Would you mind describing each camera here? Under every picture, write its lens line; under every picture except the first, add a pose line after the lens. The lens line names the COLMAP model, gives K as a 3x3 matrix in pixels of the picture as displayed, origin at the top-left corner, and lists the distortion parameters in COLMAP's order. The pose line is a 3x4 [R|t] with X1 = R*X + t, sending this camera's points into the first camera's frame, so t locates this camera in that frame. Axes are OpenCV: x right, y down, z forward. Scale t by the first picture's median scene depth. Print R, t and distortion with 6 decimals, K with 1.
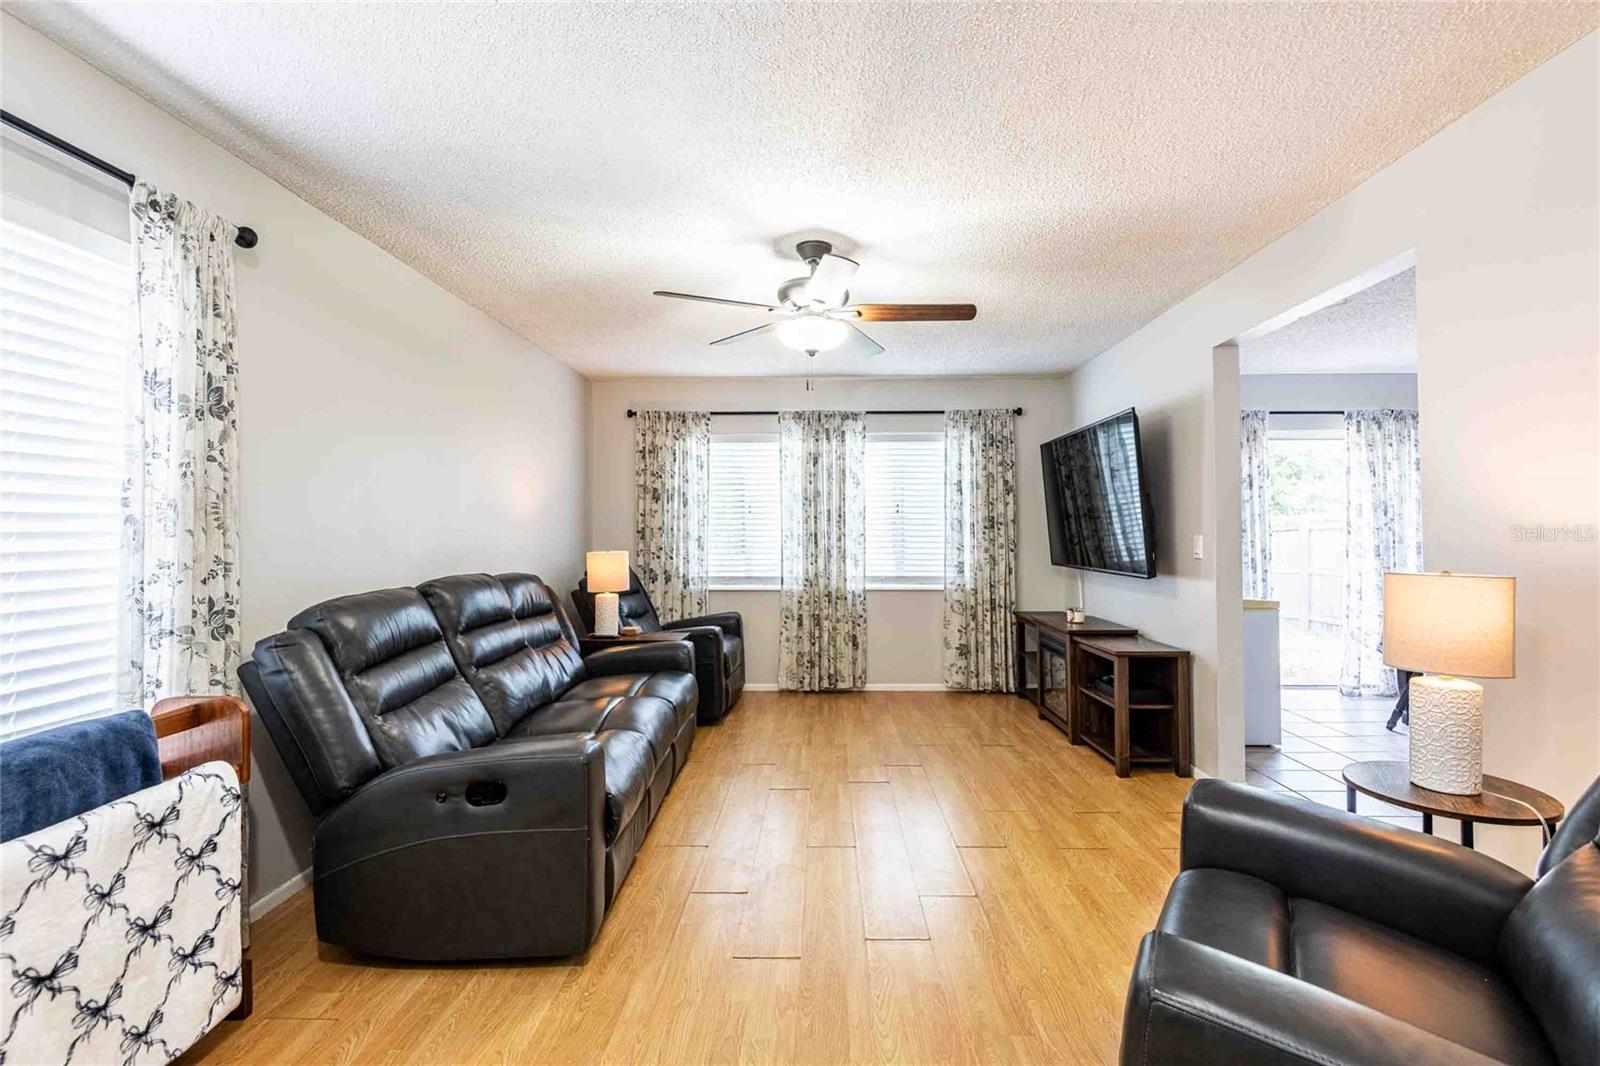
lens RADIAL K [[715.8, 0, 801.2], [0, 715.8, 524.5], [0, 0, 1]] dist [0.019606, -0.015279]
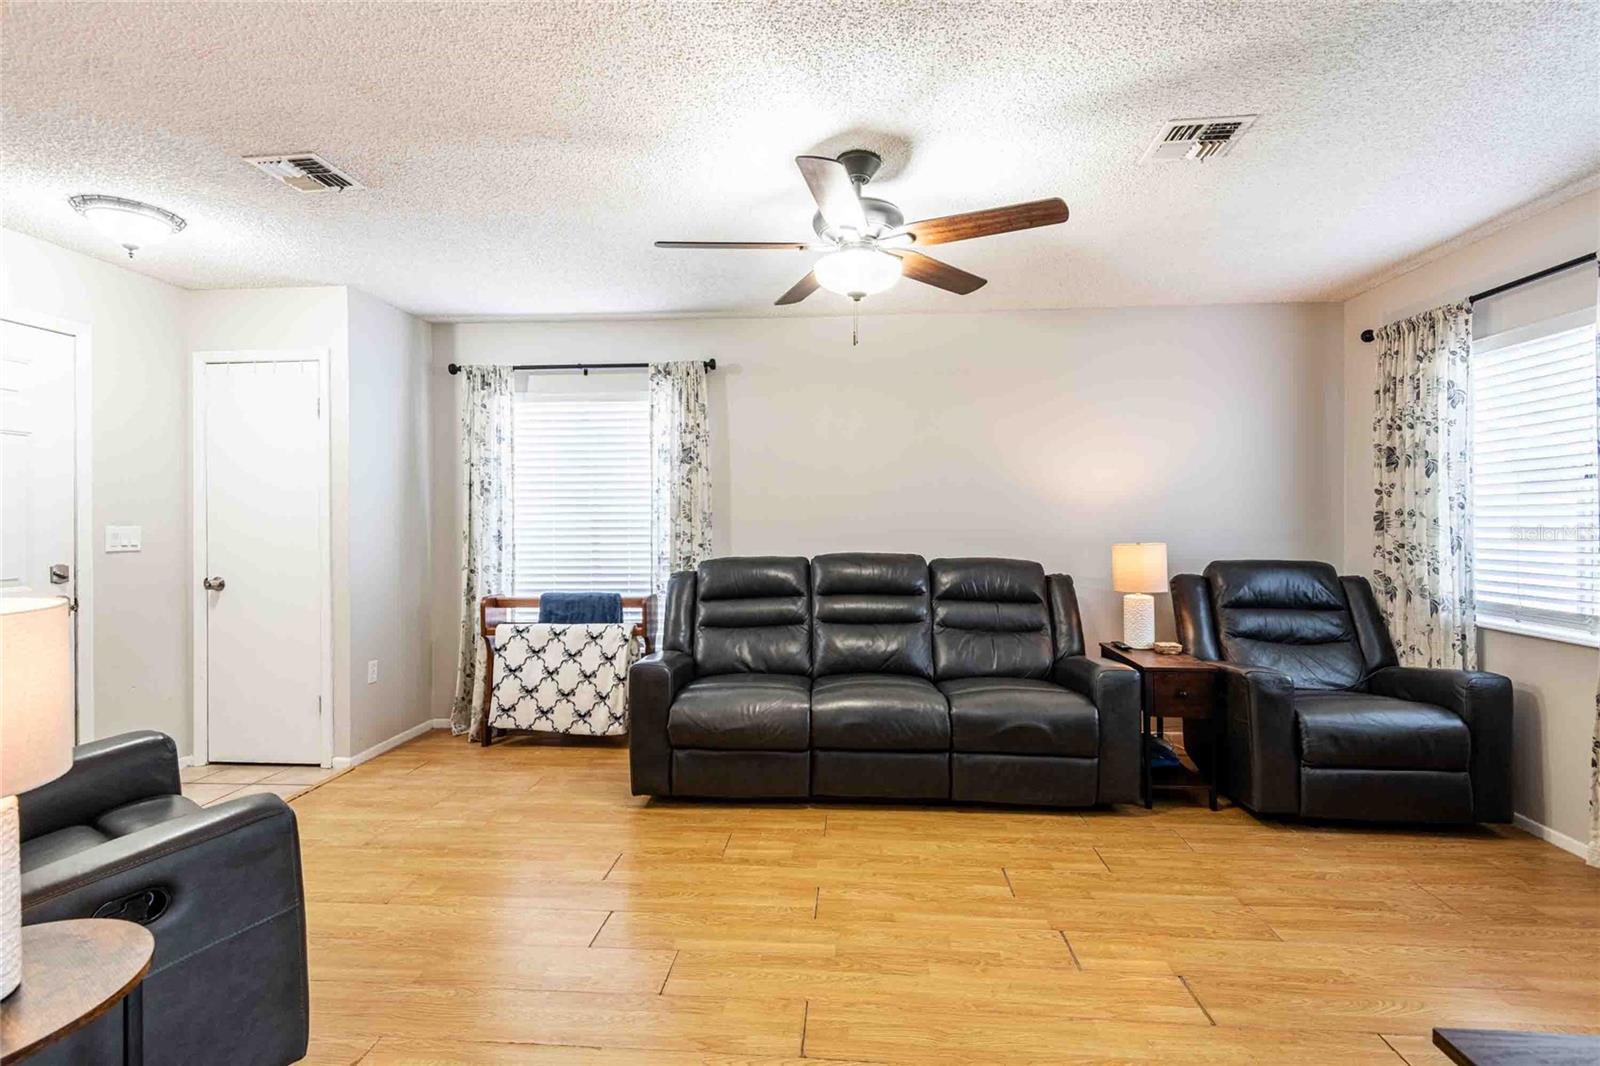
lens RADIAL K [[715.8, 0, 801.2], [0, 715.8, 524.5], [0, 0, 1]] dist [0.019606, -0.015279]
pose [[-0.036312, 0.009762, -0.999293, 0.468602], [0.012469, 0.999879, 0.009315, 0.003711], [0.999263, -0.012122, -0.036429, 0.548503]]
